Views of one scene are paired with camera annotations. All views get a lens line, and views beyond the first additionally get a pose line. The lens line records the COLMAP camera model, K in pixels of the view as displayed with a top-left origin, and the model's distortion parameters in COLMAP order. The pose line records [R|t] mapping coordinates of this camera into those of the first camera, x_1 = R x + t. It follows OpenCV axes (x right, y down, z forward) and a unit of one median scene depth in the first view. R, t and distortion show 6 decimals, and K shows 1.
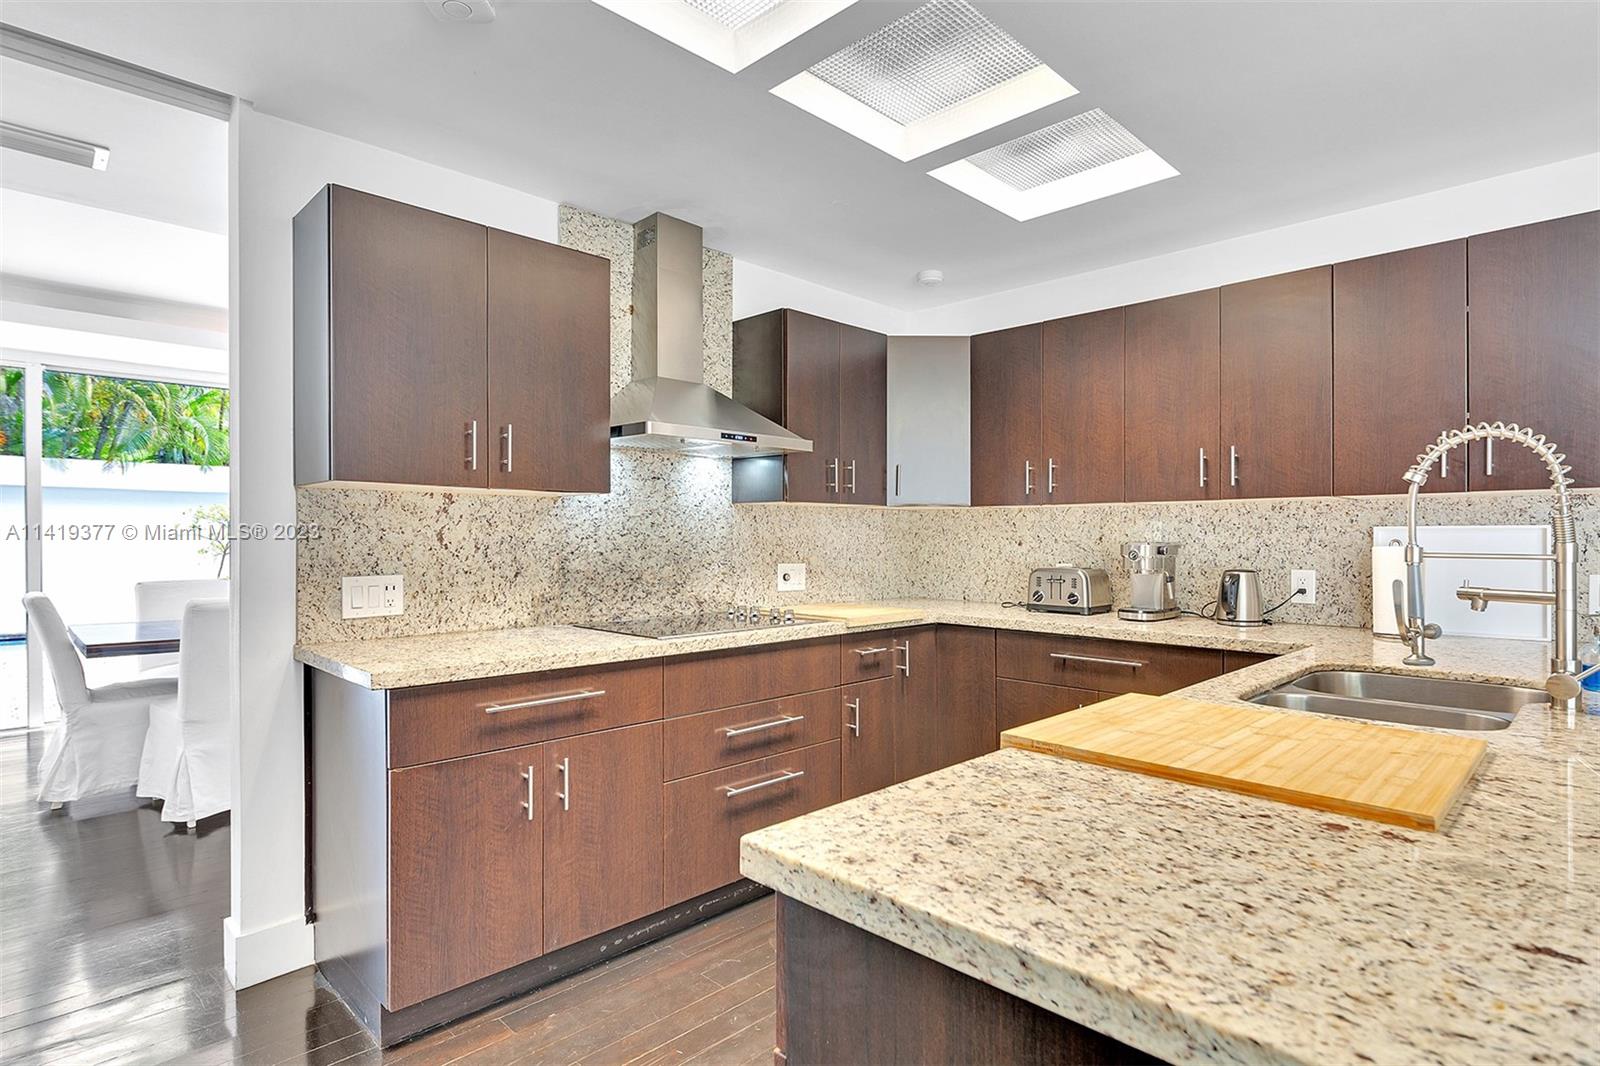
lens RADIAL K [[839.8, 0, 792.3], [0, 839.8, 536.8], [0, 0, 1]] dist [-0.000158, 0.000334]
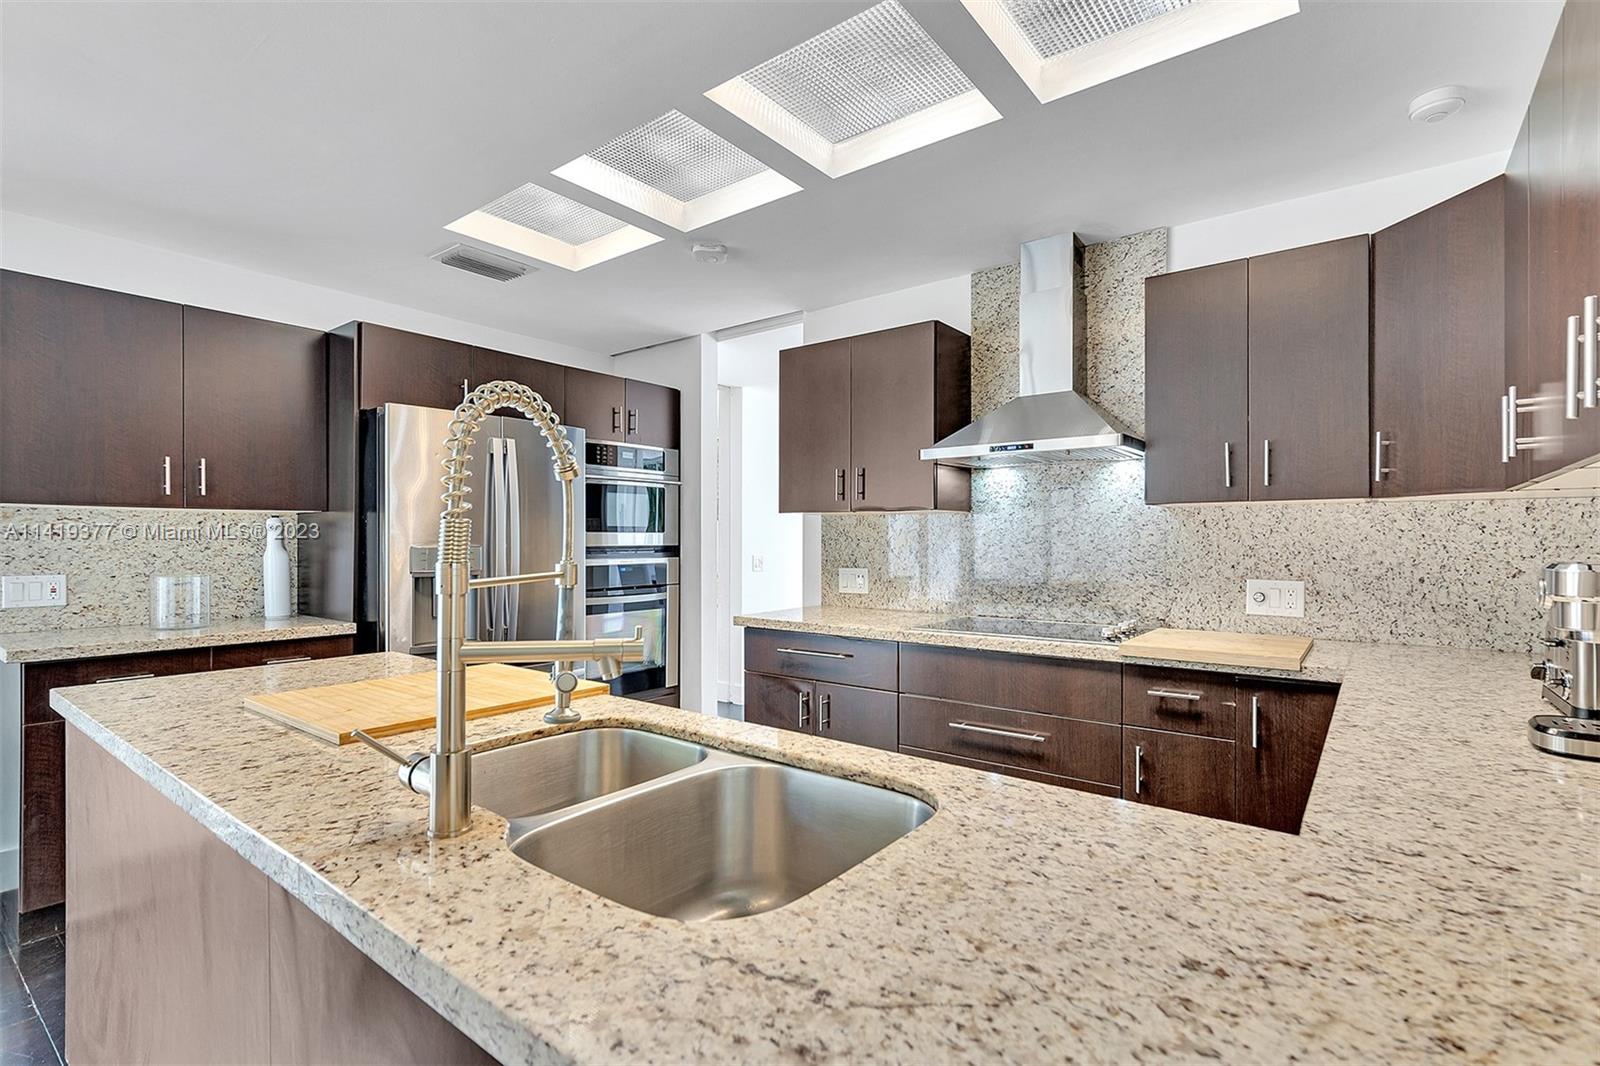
lens RADIAL K [[753.6, 0, 799.9], [0, 753.6, 534.5], [0, 0, 1]] dist [-0.002267, 0.000349]
pose [[0.125978, -0.008686, -0.991995, 0.736289], [-0.000081, 0.999962, -0.008766, -0.004301], [0.992033, 0.001184, 0.125972, 0.572007]]
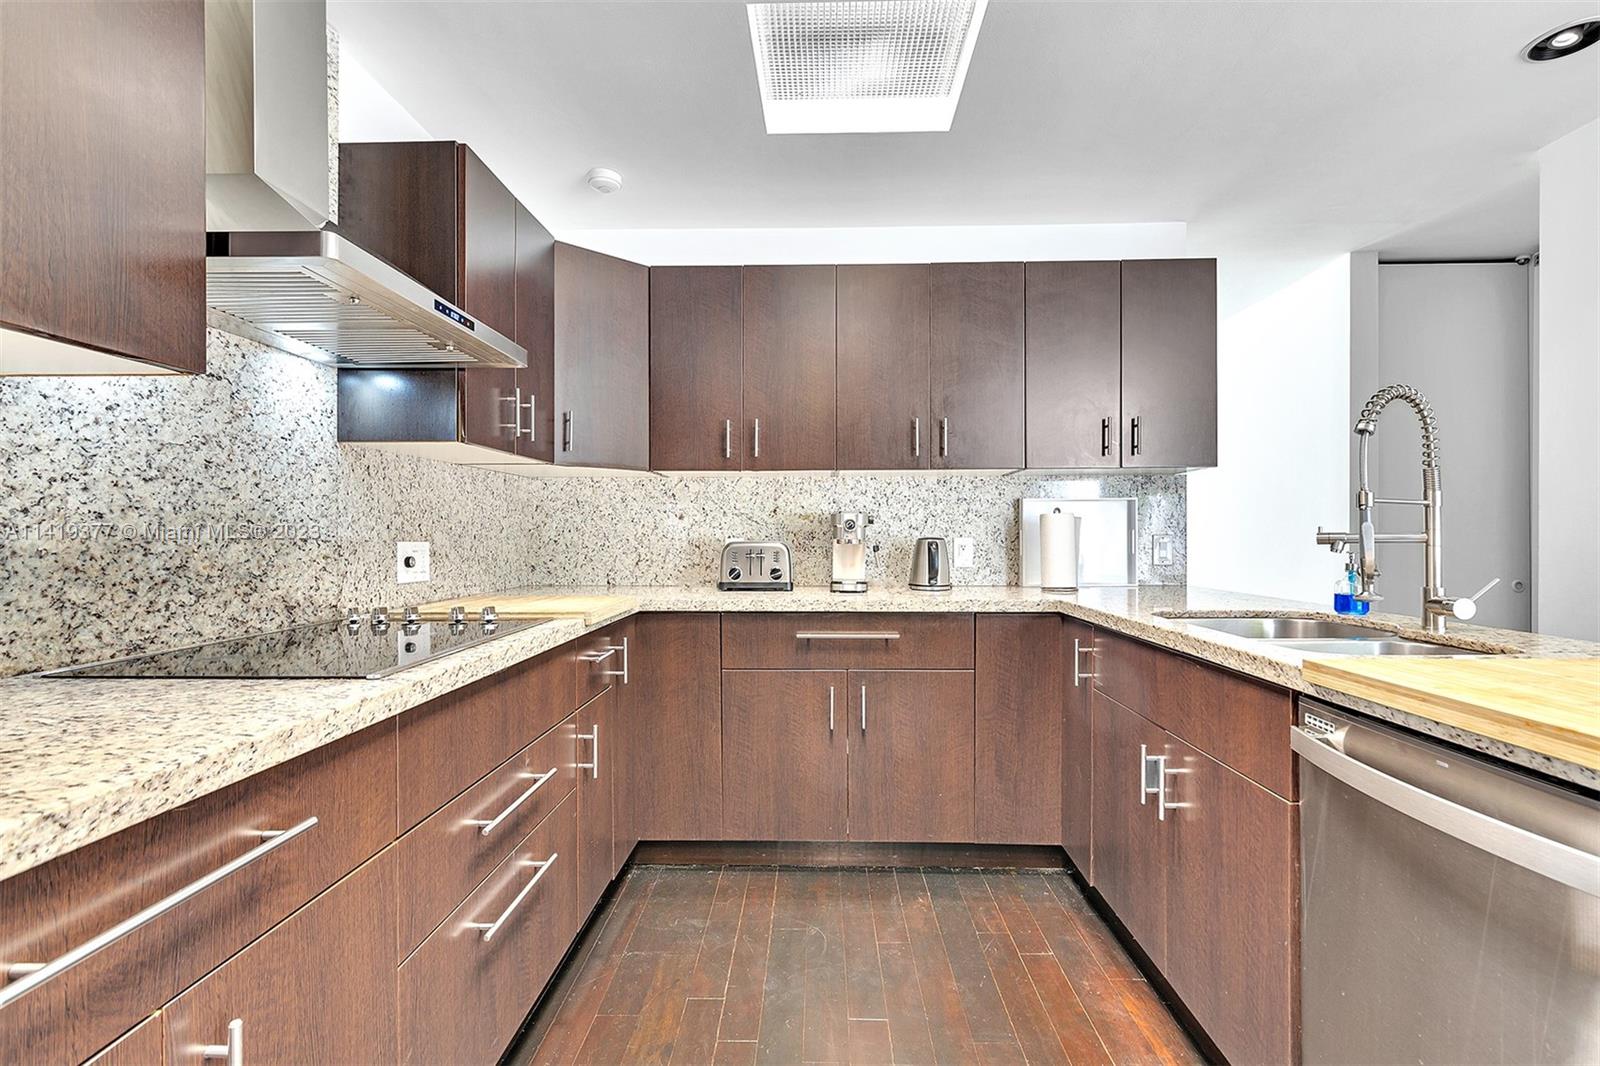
lens RADIAL K [[753.6, 0, 810.3], [0, 753.6, 533.7], [0, 0, 1]] dist [-0.002267, 0.000349]
pose [[0.714925, -0.004563, 0.699186, -0.230016], [0.004693, 0.999987, 0.001727, 0.030499], [-0.699185, 0.002047, 0.714938, 0.410388]]
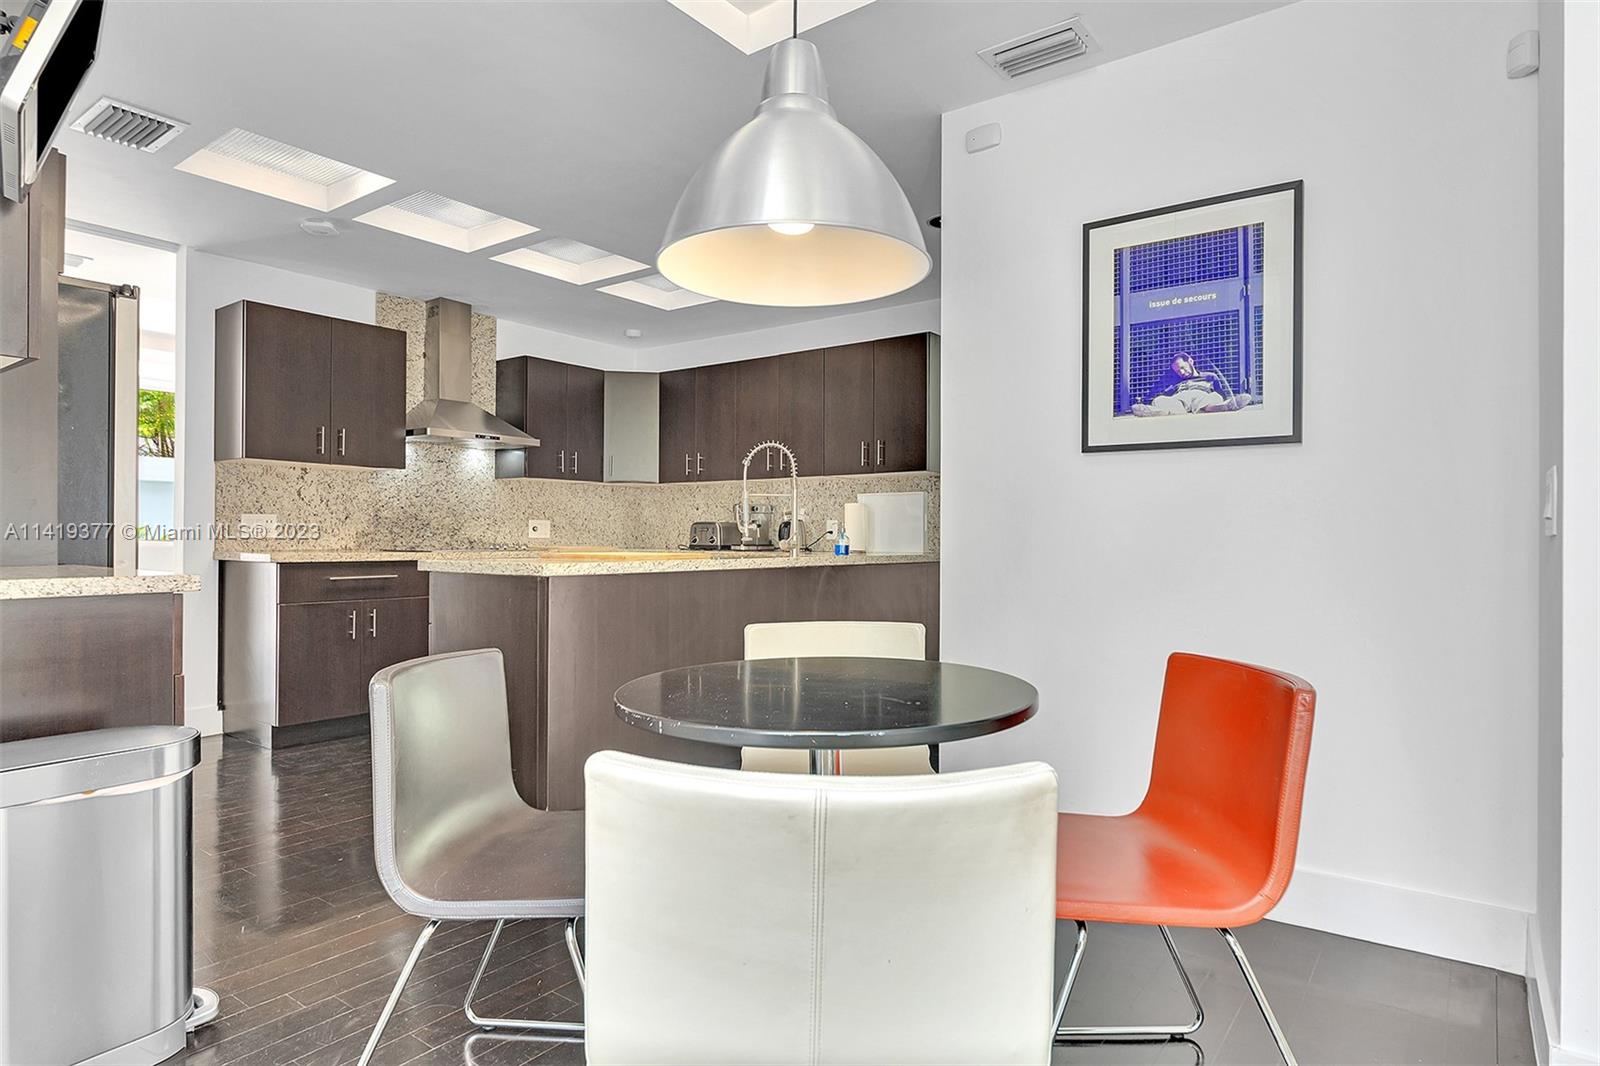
lens RADIAL K [[923.1, 0, 794.7], [0, 923.1, 525.1], [0, 0, 1]] dist [0.002222, -0.000926]
pose [[0.990277, 0.005407, 0.139003, 0.261653], [-0.003617, 0.999907, -0.013125, 0.071931], [-0.139061, 0.012495, 0.990205, -0.824608]]
